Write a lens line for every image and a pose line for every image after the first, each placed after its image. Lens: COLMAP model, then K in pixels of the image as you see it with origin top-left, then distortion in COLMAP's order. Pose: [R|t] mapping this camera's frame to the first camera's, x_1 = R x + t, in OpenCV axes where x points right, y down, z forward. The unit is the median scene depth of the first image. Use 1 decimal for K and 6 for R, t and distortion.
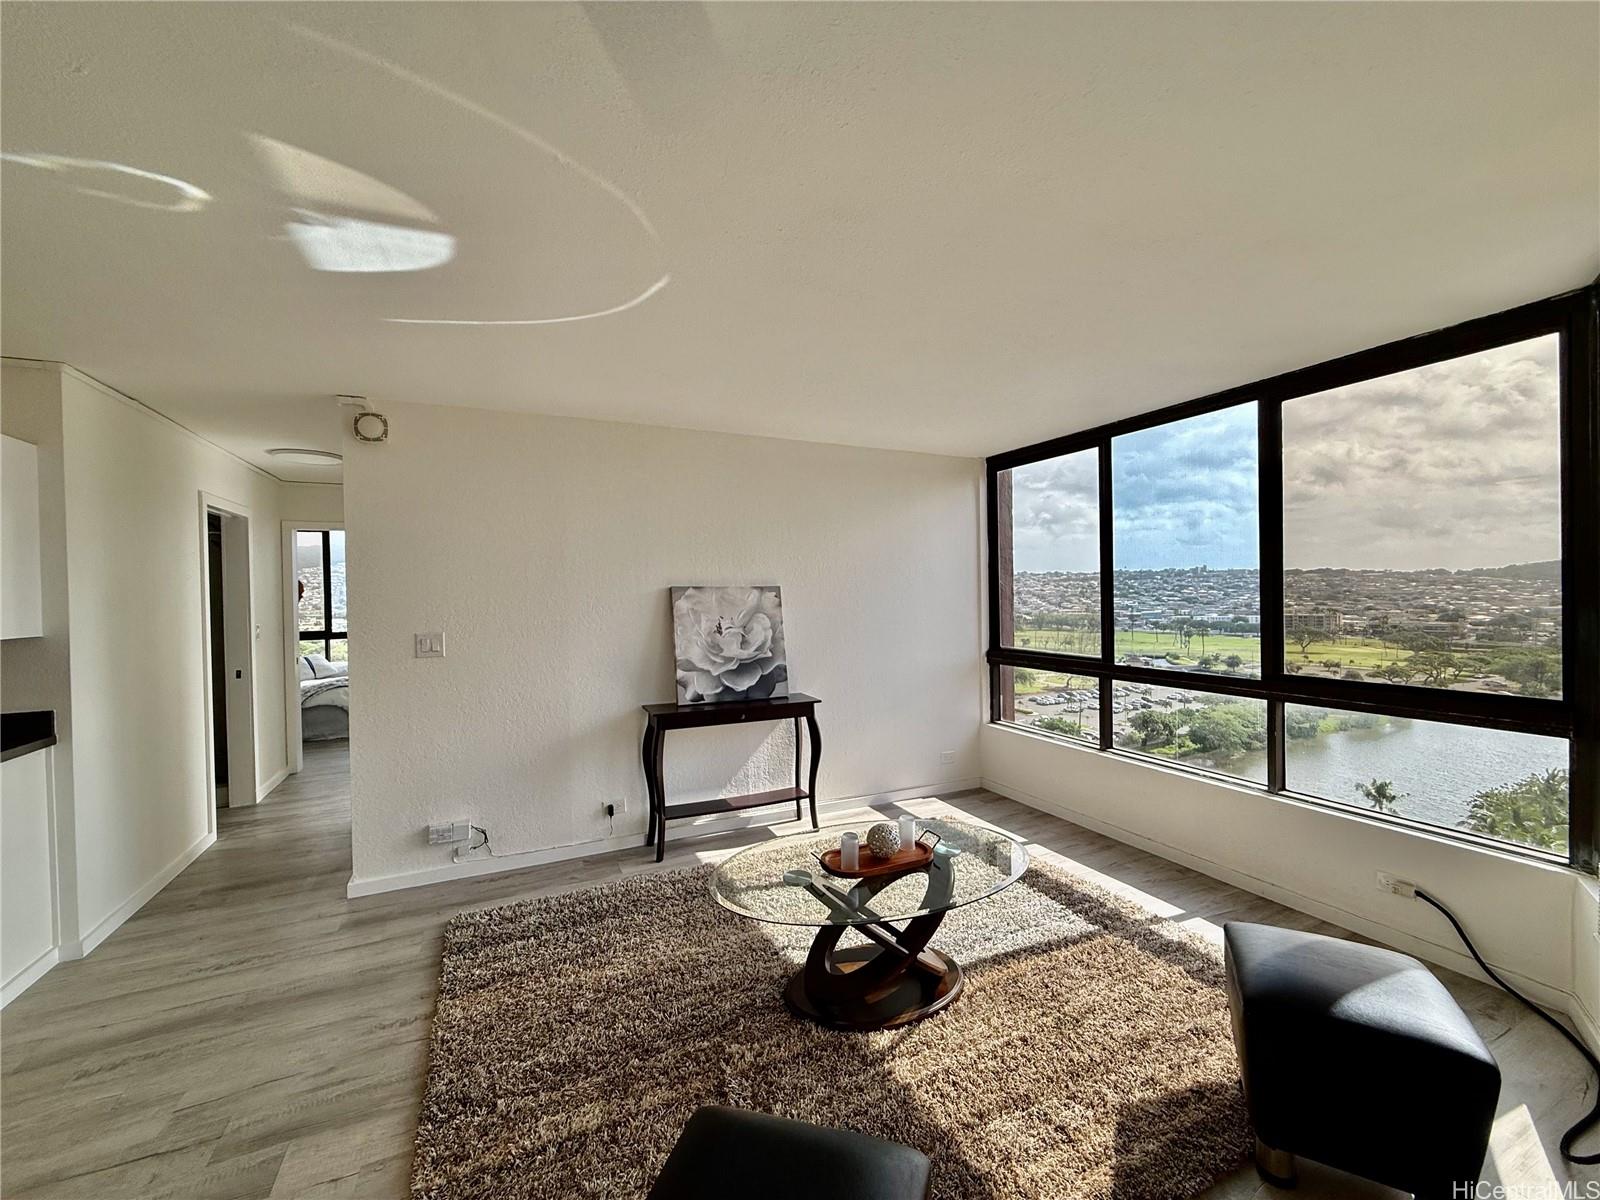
lens RADIAL K [[637.2, 0, 796.6], [0, 637.2, 599.2], [0, 0, 1]] dist [0.001242, -0.000117]
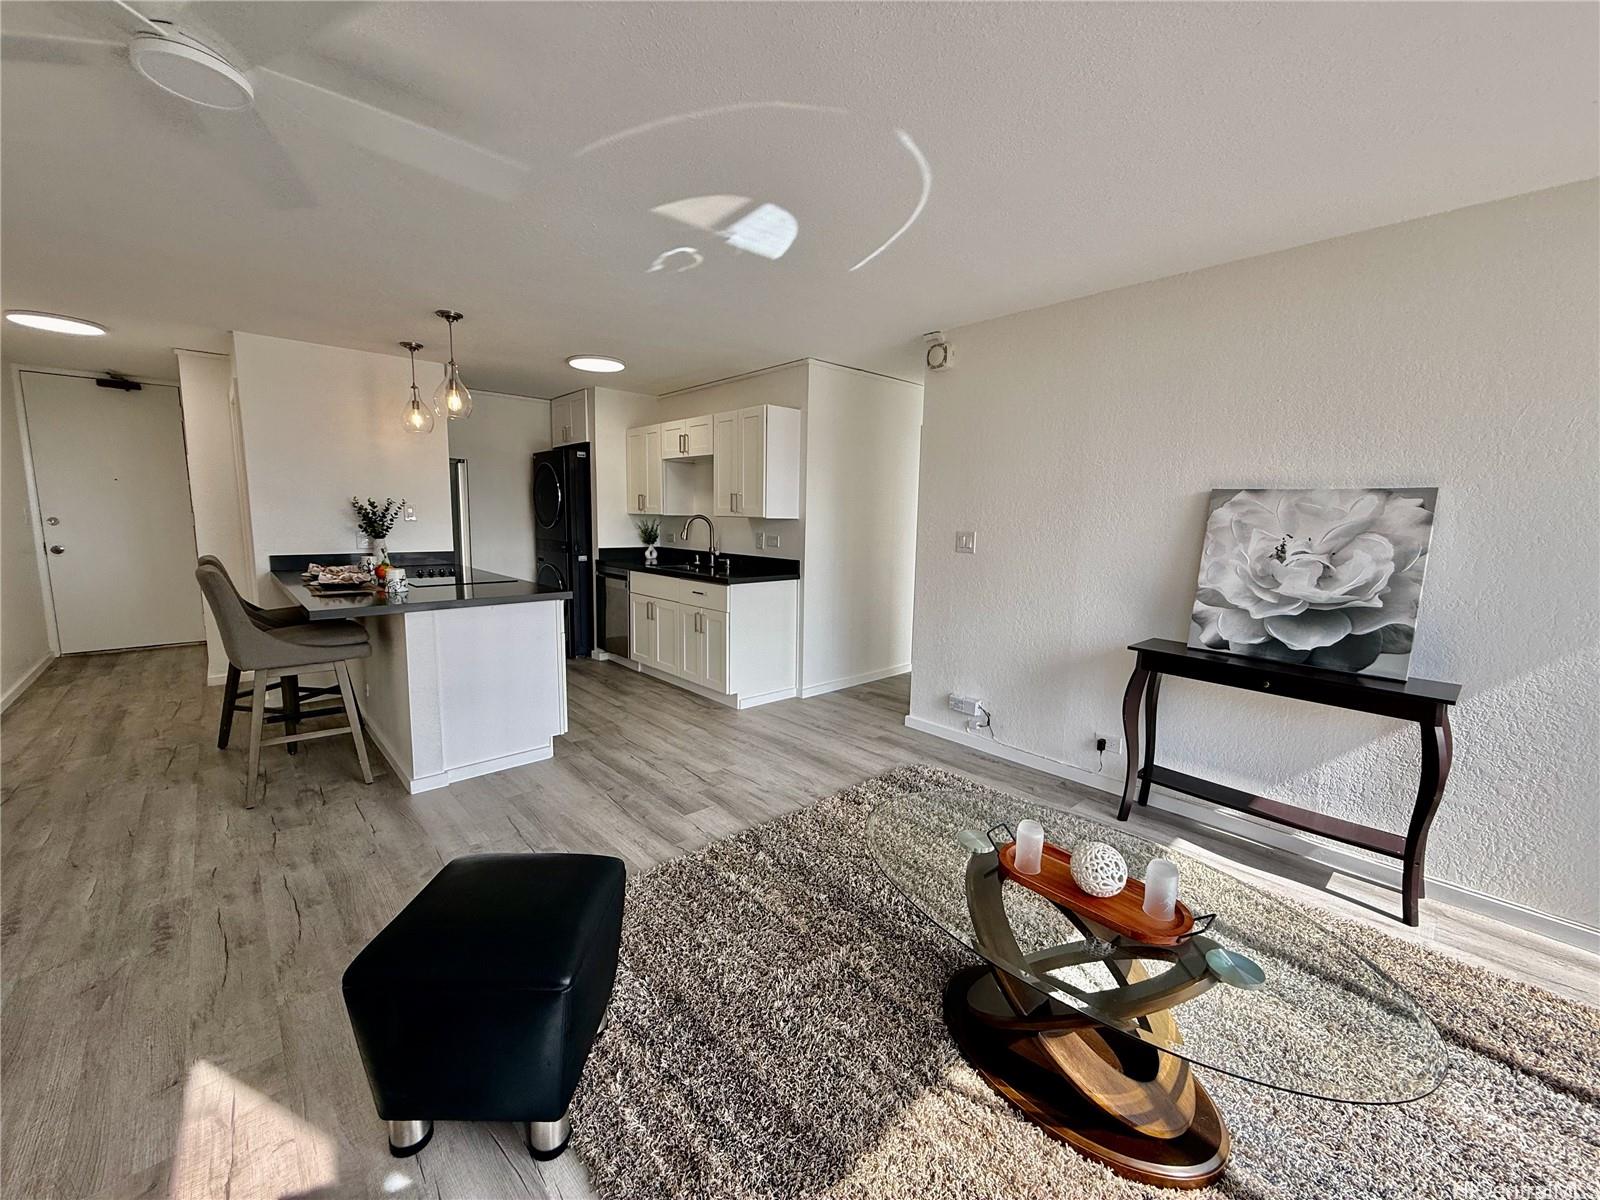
lens RADIAL K [[637.2, 0, 796.6], [0, 637.2, 599.2], [0, 0, 1]] dist [0.001242, -0.000117]
pose [[0.289915, 0.148370, -0.945482, 0.388651], [-0.034186, 0.988885, 0.144699, 0.015814], [0.956442, -0.009628, 0.291765, 0.328476]]
